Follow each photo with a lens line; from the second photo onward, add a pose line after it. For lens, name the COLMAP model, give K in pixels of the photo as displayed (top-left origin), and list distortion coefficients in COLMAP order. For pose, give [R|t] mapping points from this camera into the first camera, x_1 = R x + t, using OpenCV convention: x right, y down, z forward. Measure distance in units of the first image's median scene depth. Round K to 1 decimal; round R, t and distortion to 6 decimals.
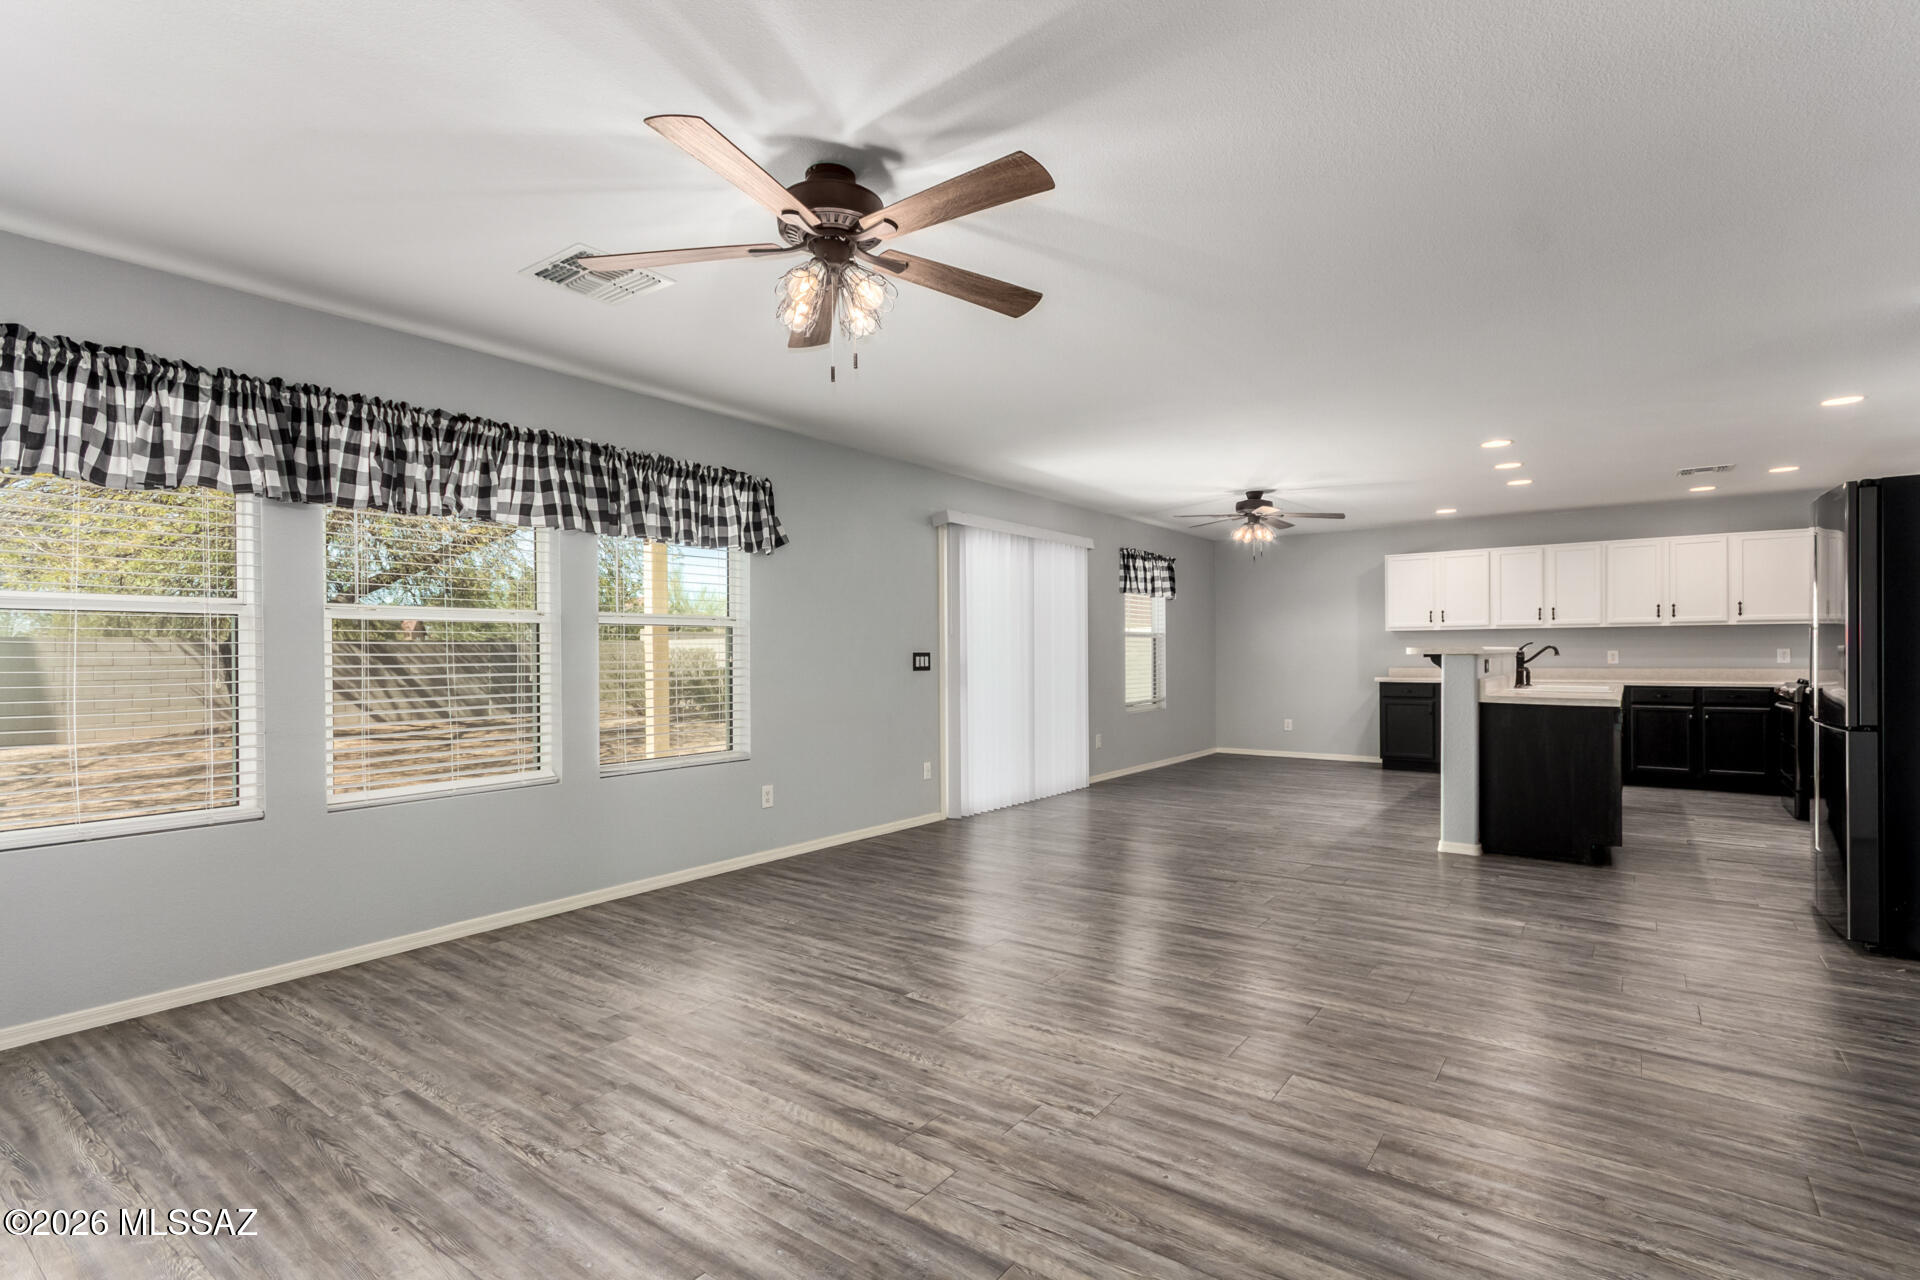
lens RADIAL K [[905.8, 0, 935.6], [0, 905.8, 644.6], [0, 0, 1]] dist [0.016176, 0.000555]
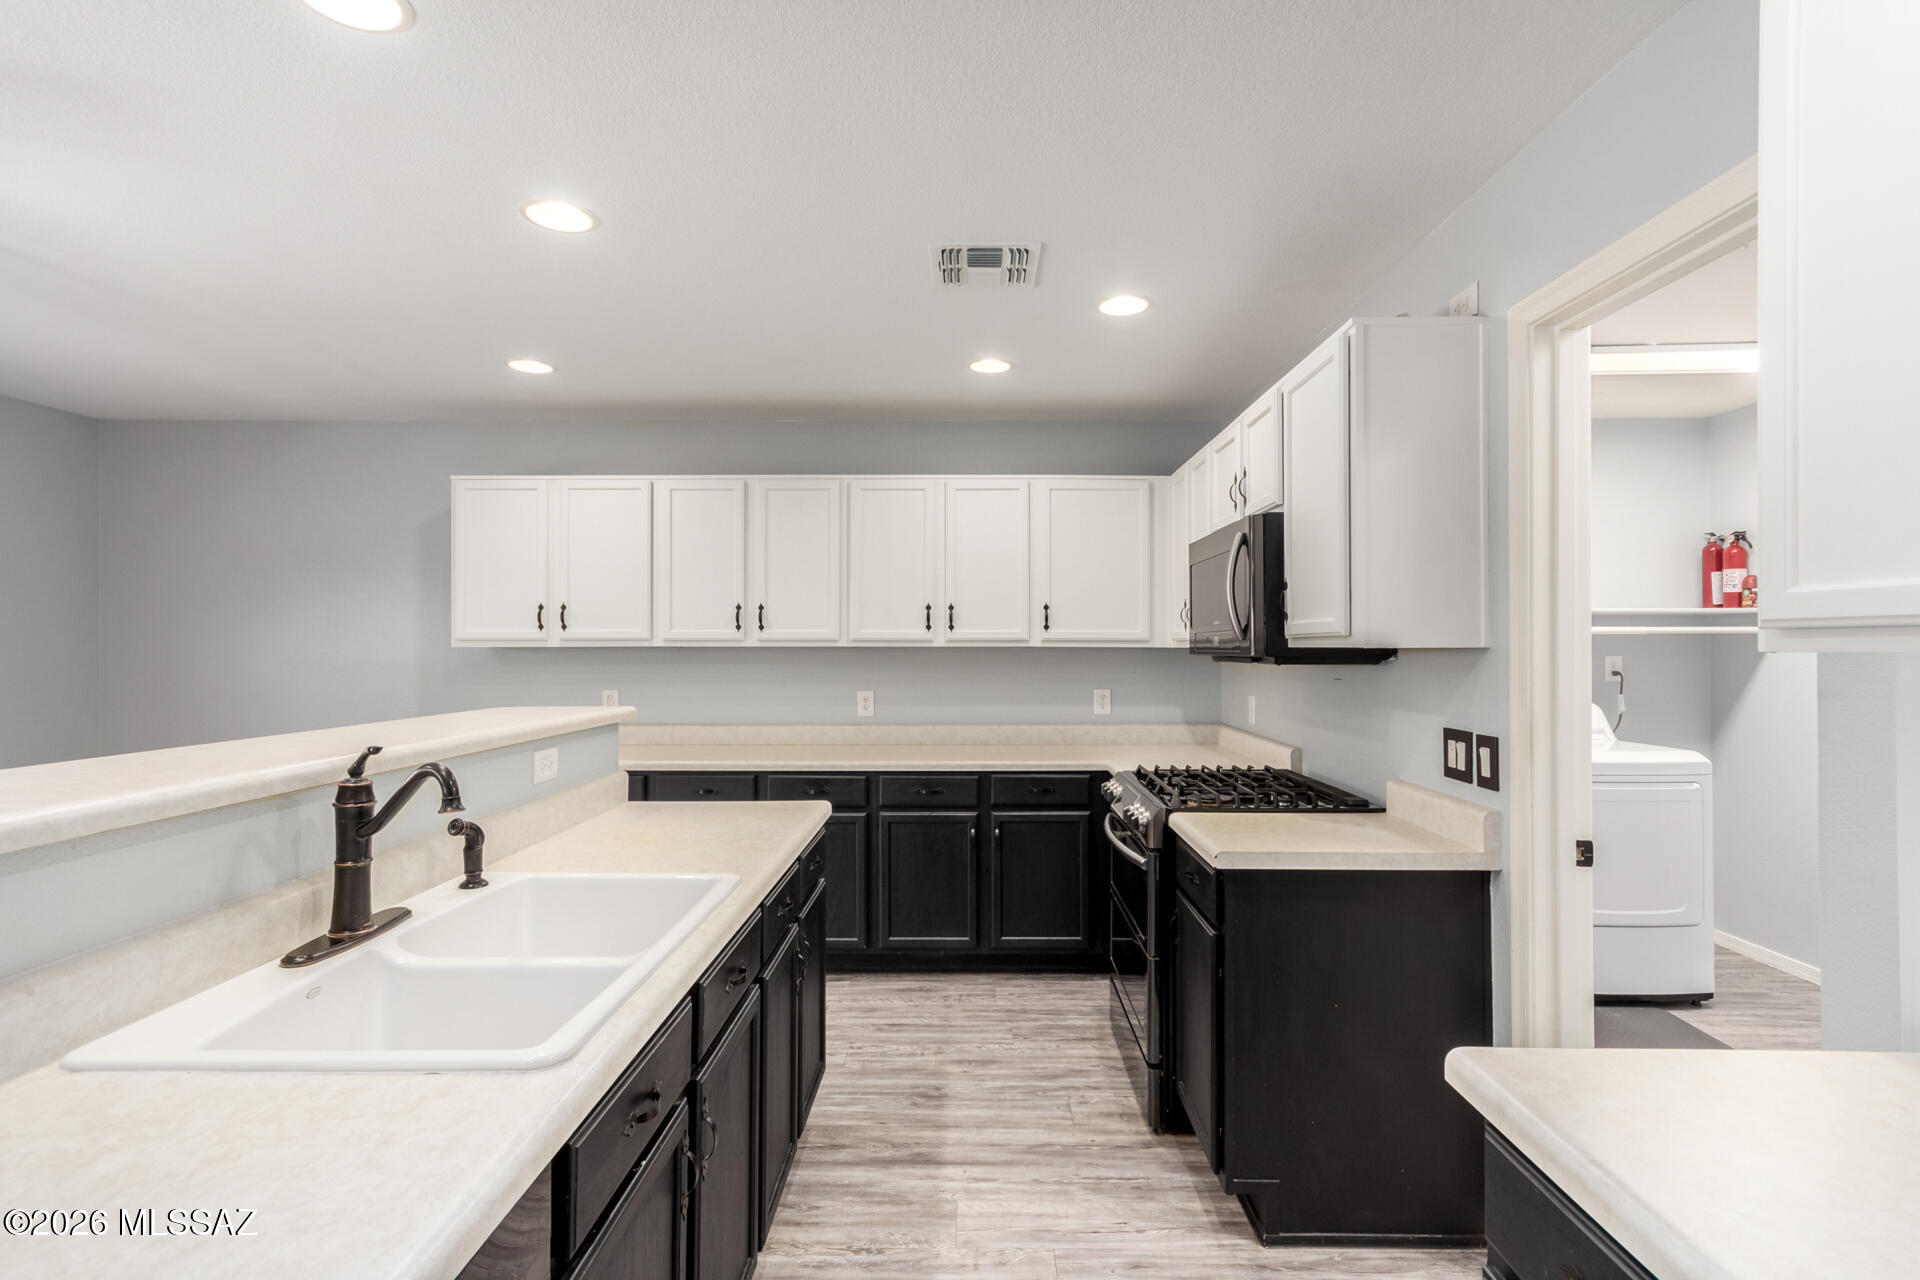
lens RADIAL K [[950.4, 0, 955.0], [0, 950.4, 637.6], [0, 0, 1]] dist [0.004894, -0.000826]
pose [[0.806174, 0.011317, 0.591571, 0.504191], [-0.008416, 0.999935, -0.007661, -0.022155], [-0.591619, 0.001198, 0.806217, 0.582338]]
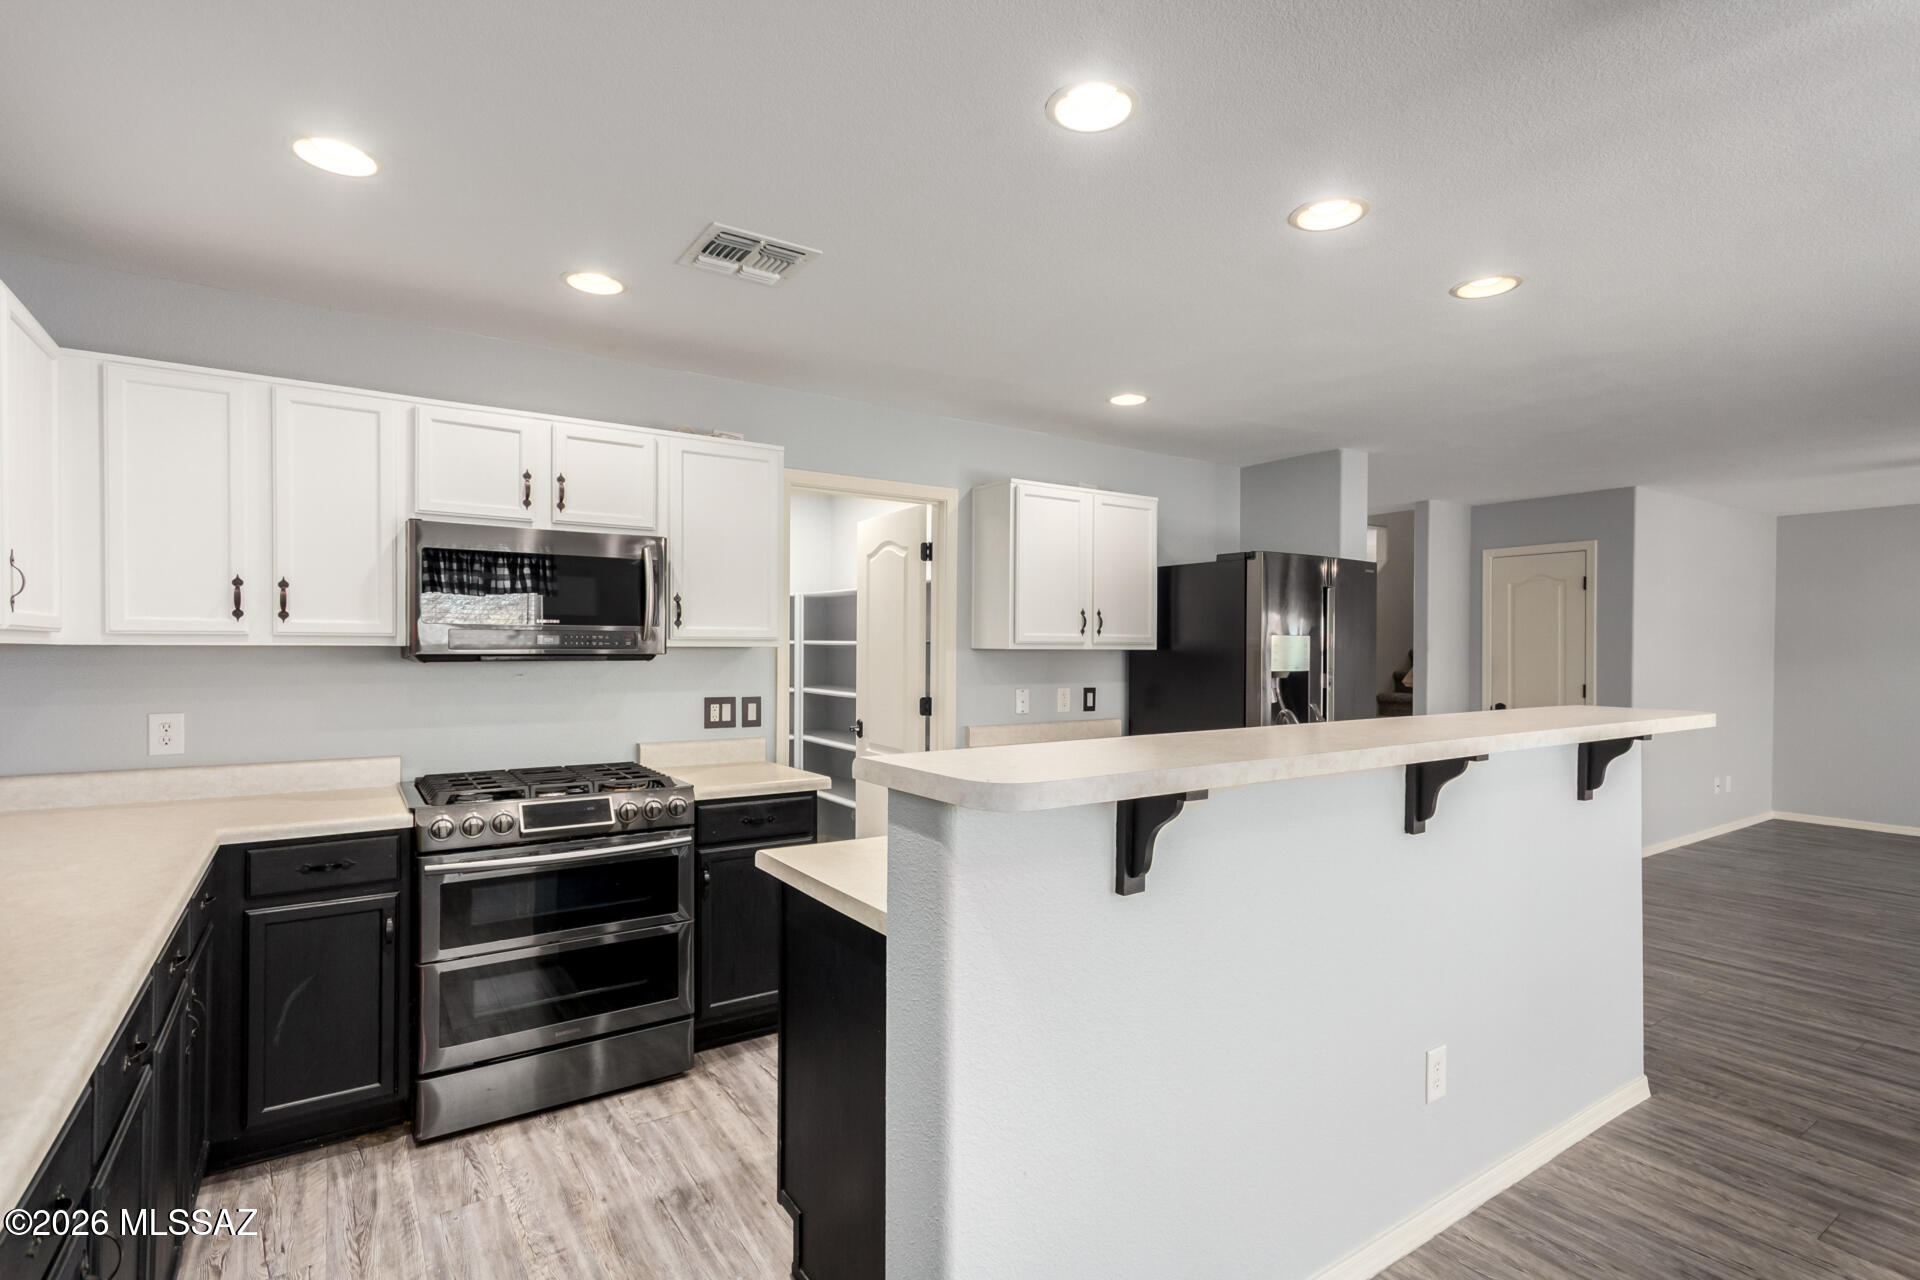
lens RADIAL K [[905.8, 0, 991.0], [0, 905.8, 642.9], [0, 0, 1]] dist [0.016176, 0.000555]
pose [[-0.954711, 0.001370, 0.297532, 0.537714], [-0.000667, 0.999977, -0.006744, -0.021649], [-0.297535, -0.006637, -0.954688, 1.151890]]
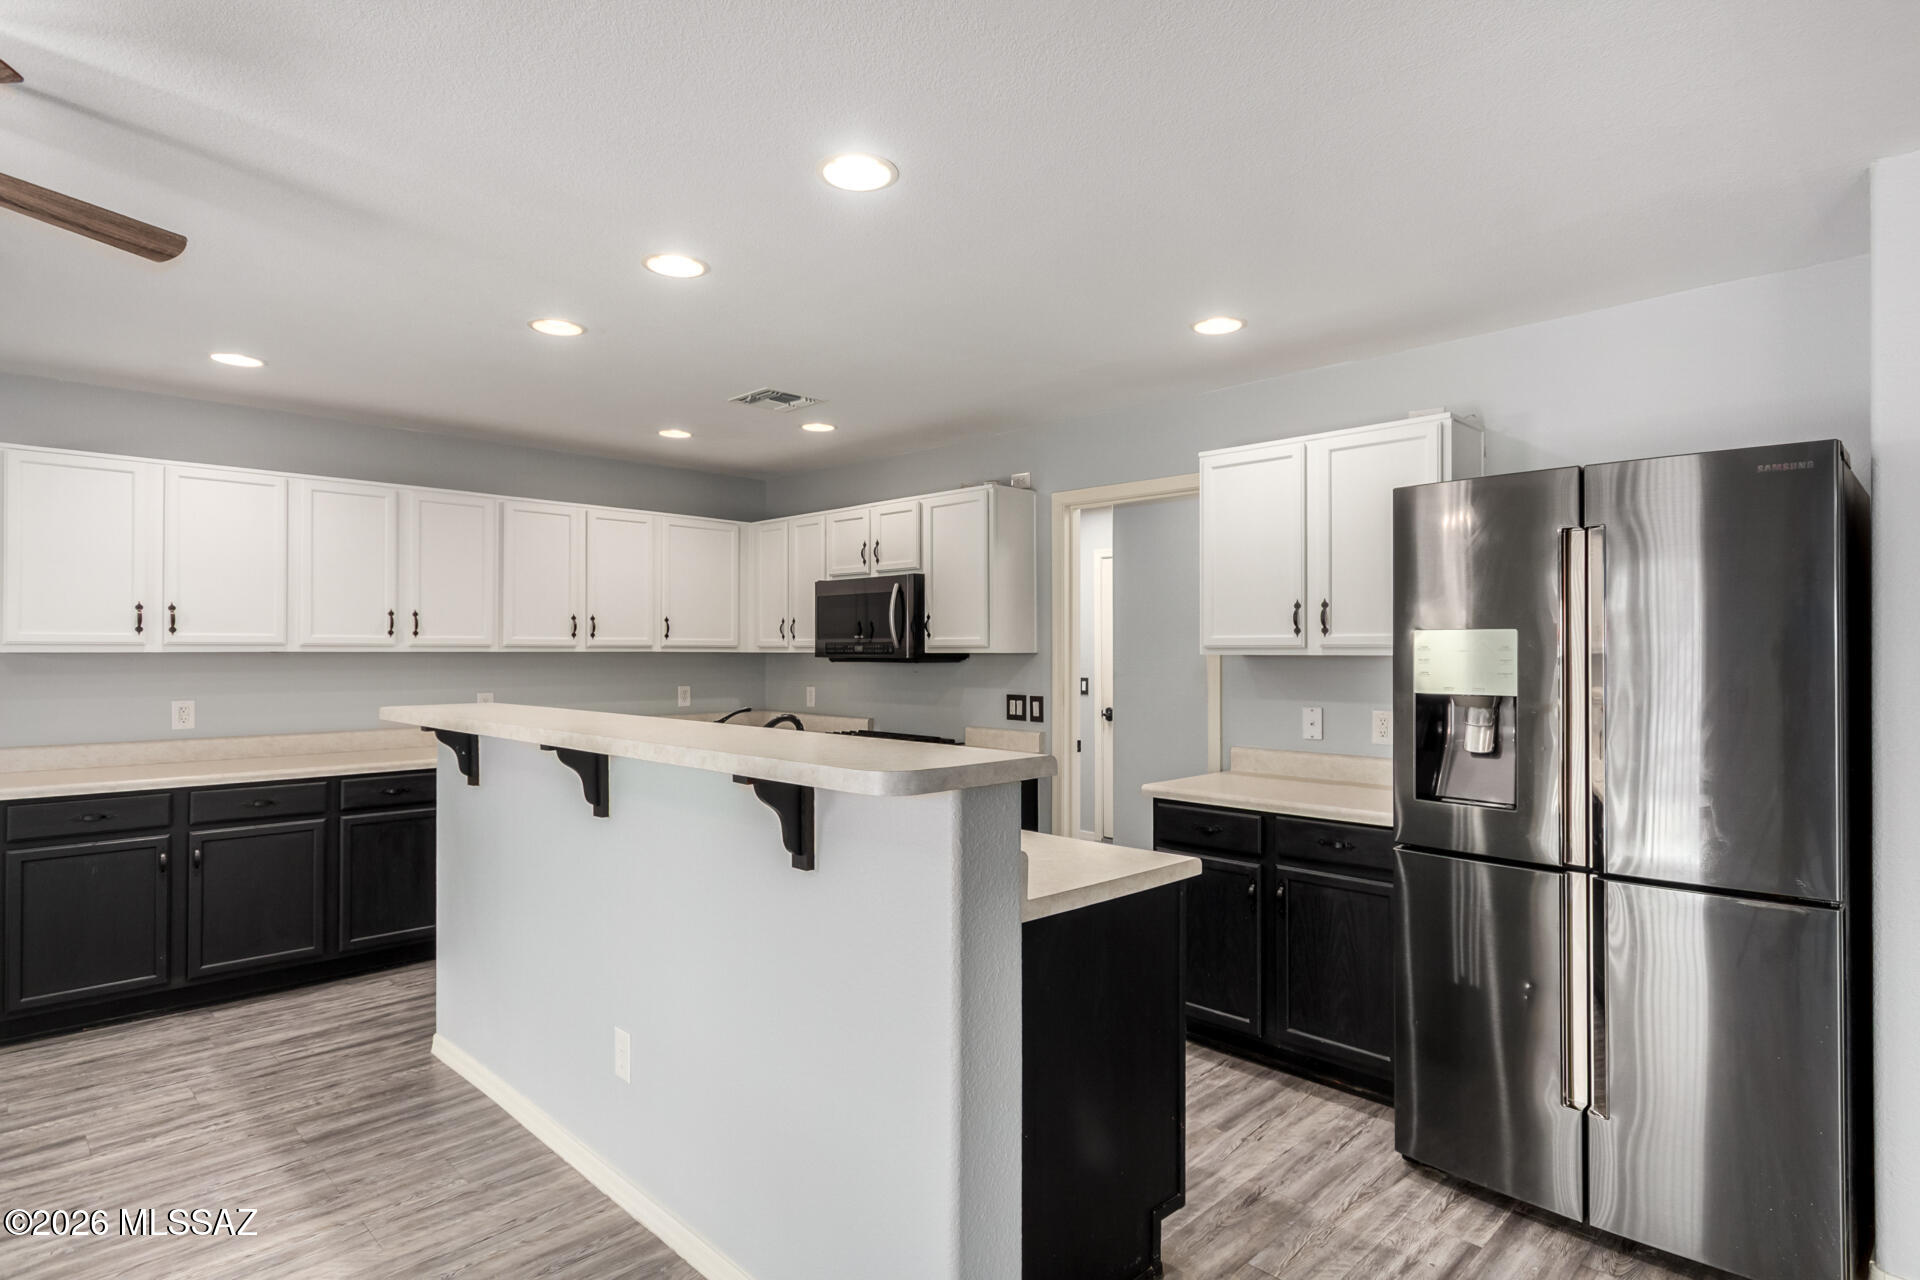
lens RADIAL K [[1008.8, 0, 958.5], [0, 1008.8, 635.9], [0, 0, 1]] dist [0.017539, 0.000183]
pose [[0.124017, 0.024625, 0.991974, 0.174087], [-0.008352, 0.999683, -0.023772, -0.017902], [-0.992245, -0.005336, 0.124184, 0.691304]]
